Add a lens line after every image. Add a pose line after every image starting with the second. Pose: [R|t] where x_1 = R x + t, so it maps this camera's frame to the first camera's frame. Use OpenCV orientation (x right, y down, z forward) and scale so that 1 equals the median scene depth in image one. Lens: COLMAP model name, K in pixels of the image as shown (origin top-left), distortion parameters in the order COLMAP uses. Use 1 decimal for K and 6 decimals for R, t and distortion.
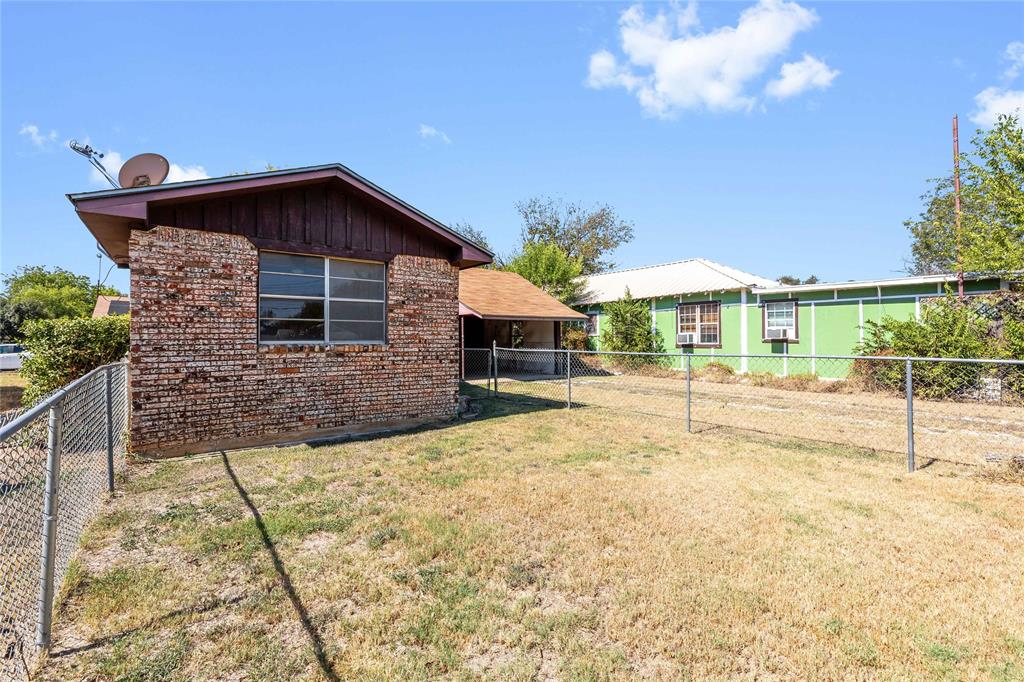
lens RADIAL K [[443.3, 0, 508.8], [0, 443.3, 336.3], [0, 0, 1]] dist [0.004215, 0.000206]
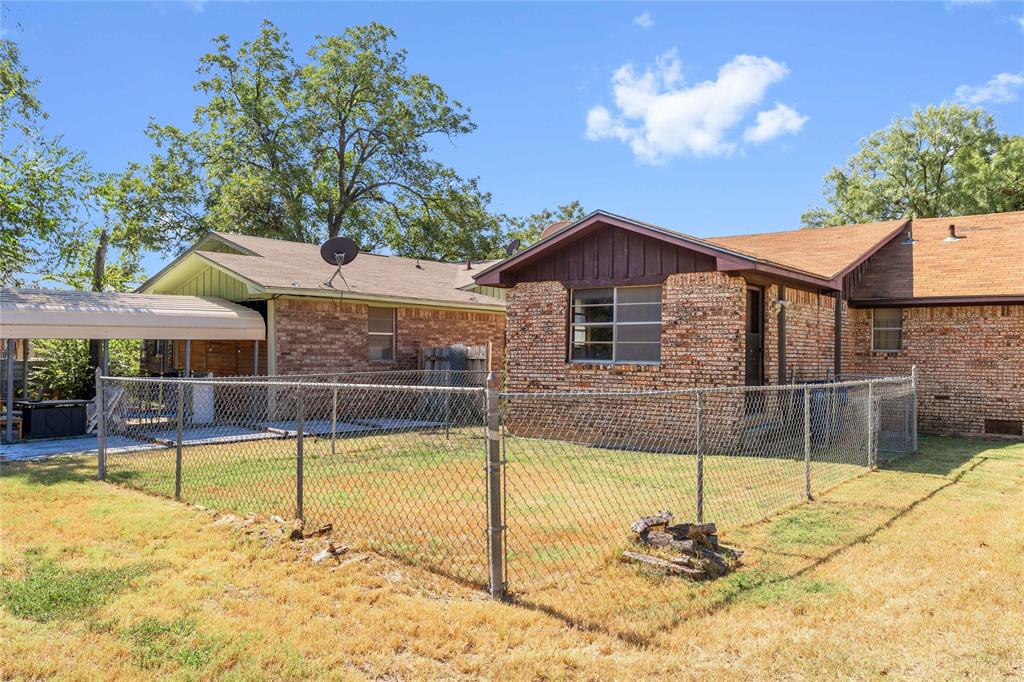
lens RADIAL K [[811.1, 0, 509.8], [0, 811.1, 342.2], [0, 0, 1]] dist [-0.002211, -0.000270]
pose [[0.271377, -0.007420, -0.962444, 1.430543], [-0.002957, 0.999959, -0.008543, -0.017263], [0.962469, 0.005165, 0.271344, 0.169082]]
